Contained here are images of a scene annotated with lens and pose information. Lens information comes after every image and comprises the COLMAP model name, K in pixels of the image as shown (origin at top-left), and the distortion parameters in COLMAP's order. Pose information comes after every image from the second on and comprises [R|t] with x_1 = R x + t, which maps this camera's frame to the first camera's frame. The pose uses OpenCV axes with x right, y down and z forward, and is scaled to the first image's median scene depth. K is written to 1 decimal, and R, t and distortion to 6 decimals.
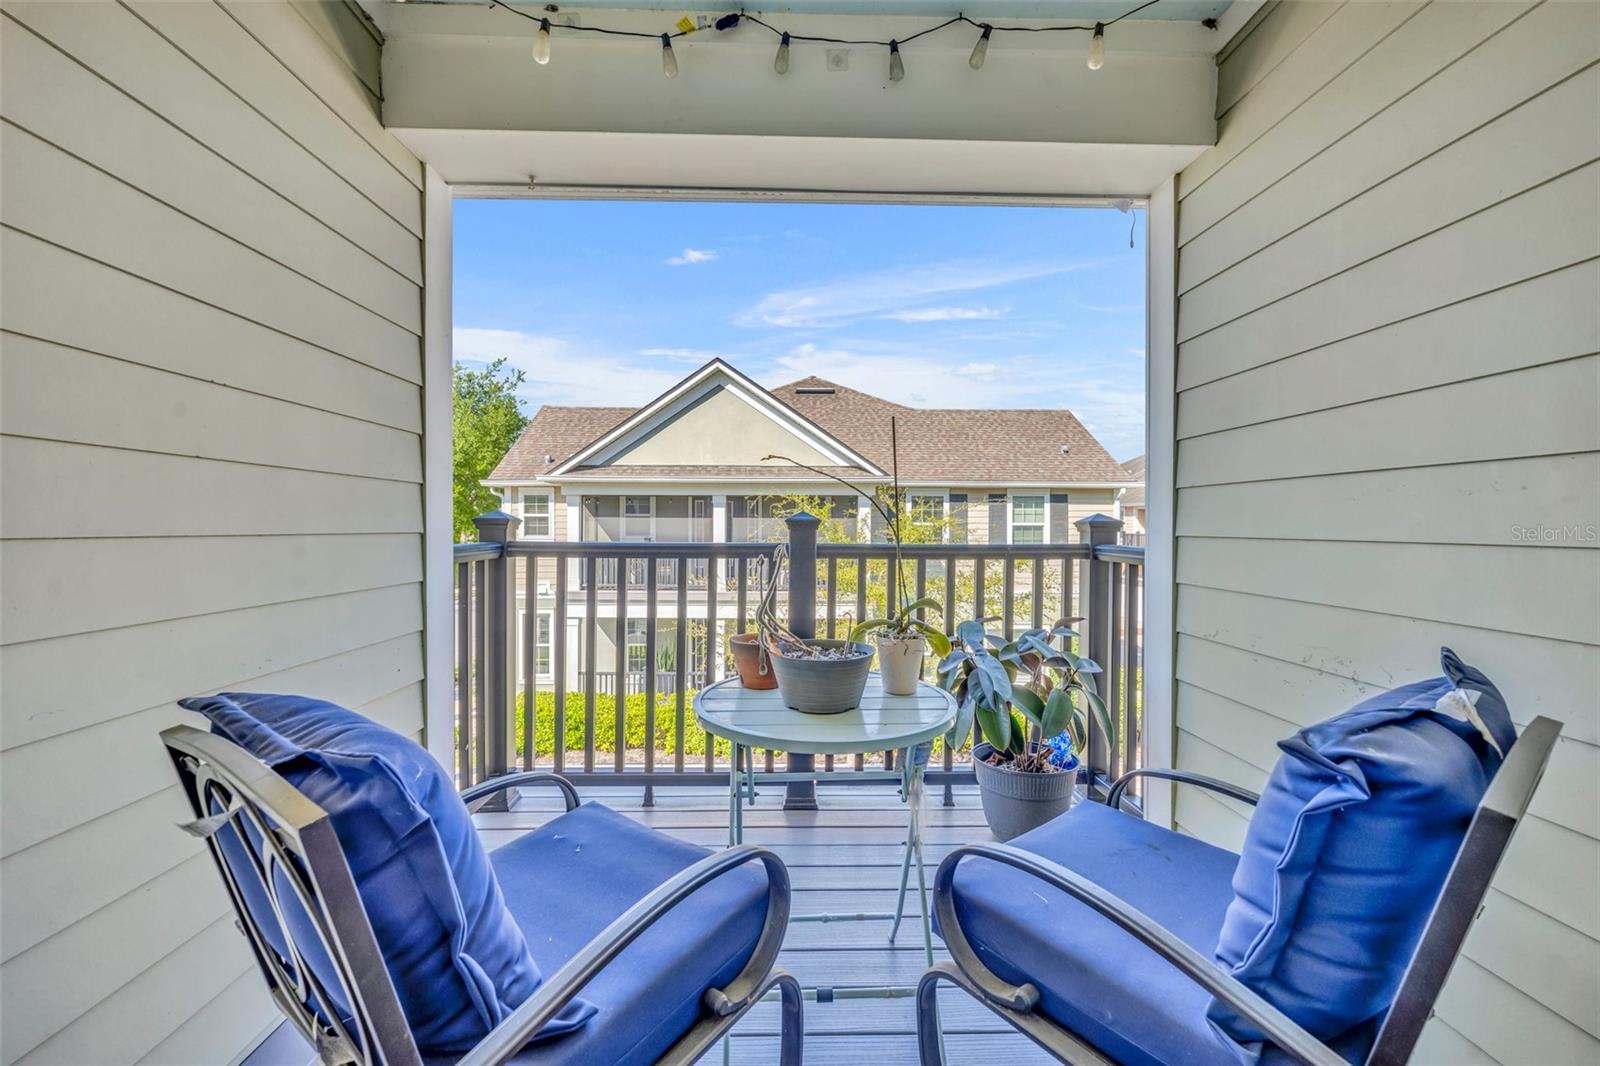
lens RADIAL K [[644.1, 0, 795.7], [0, 644.1, 520.9], [0, 0, 1]] dist [0.001492, -0.000019]
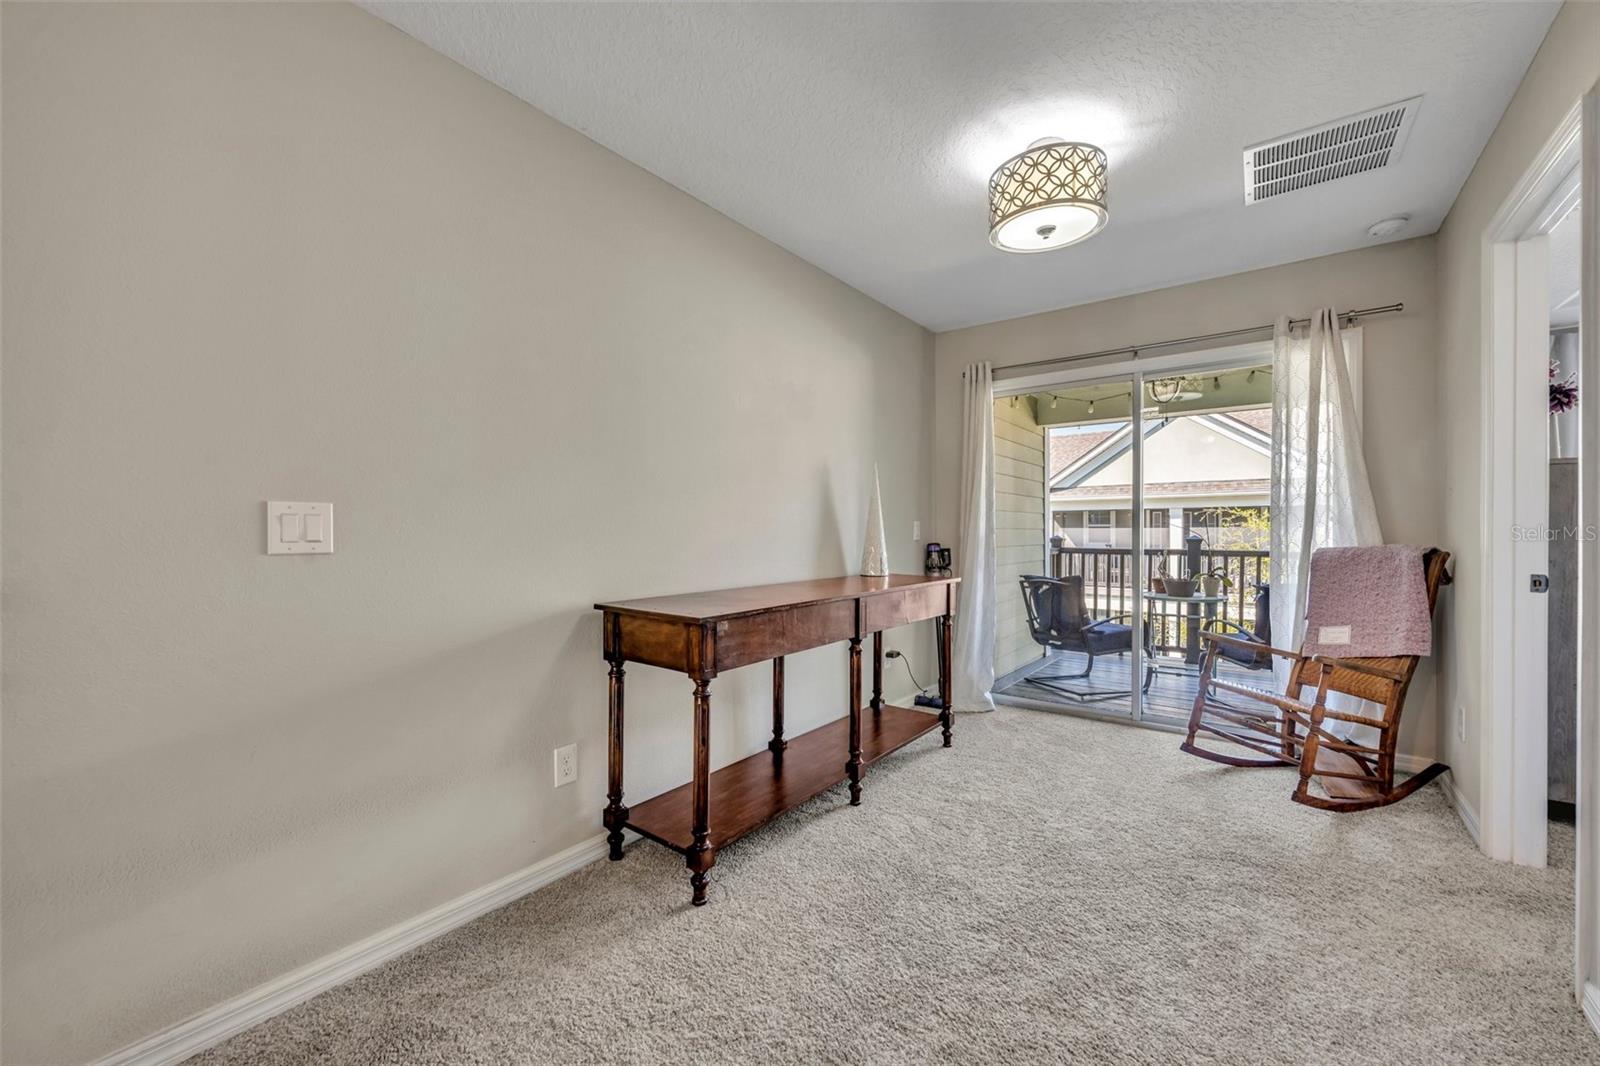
lens RADIAL K [[640.8, 0, 800.0], [0, 640.8, 533.0], [0, 0, 1]] dist [-0.002467, -0.000122]
pose [[0.786853, -0.001309, -0.617140, 0.059983], [0.007979, 0.999936, 0.008053, -0.010295], [0.617089, -0.011260, 0.786812, -0.320514]]
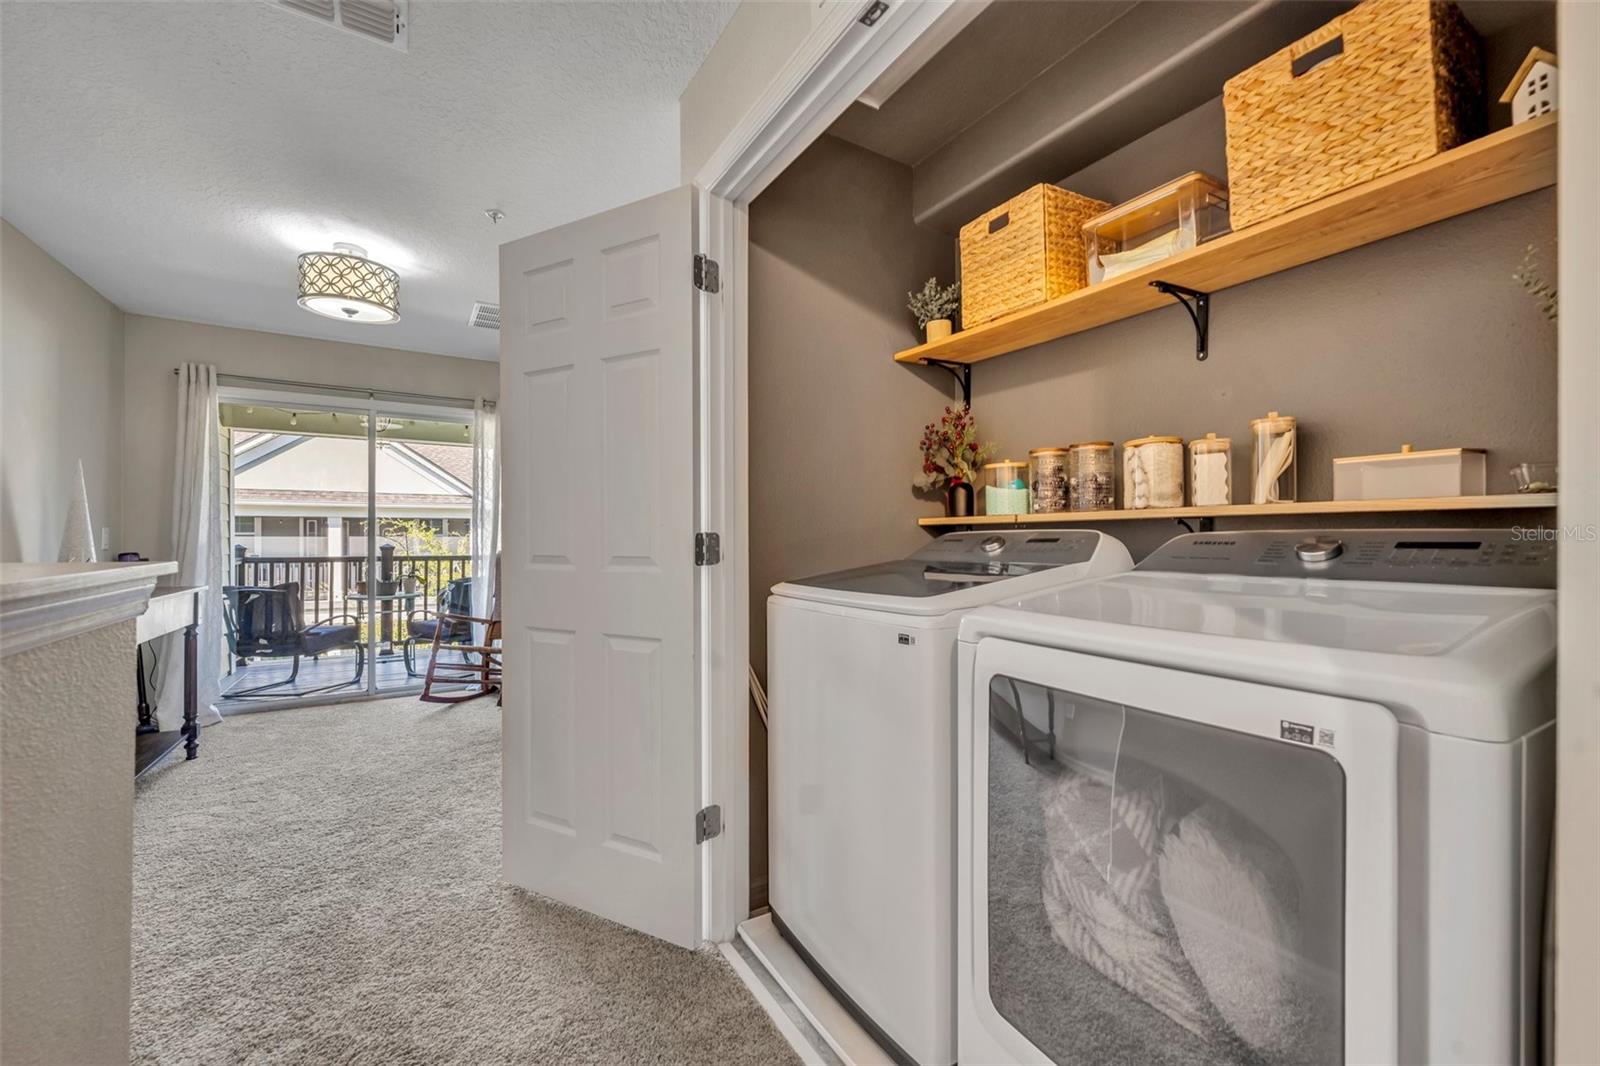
lens RADIAL K [[640.8, 0, 800.0], [0, 640.8, 533.0], [0, 0, 1]] dist [-0.002467, -0.000122]
pose [[0.866393, 0.002182, 0.499357, 0.032054], [-0.001766, 0.999998, -0.001307, -0.011493], [-0.499359, 0.000251, 0.866395, -0.414428]]
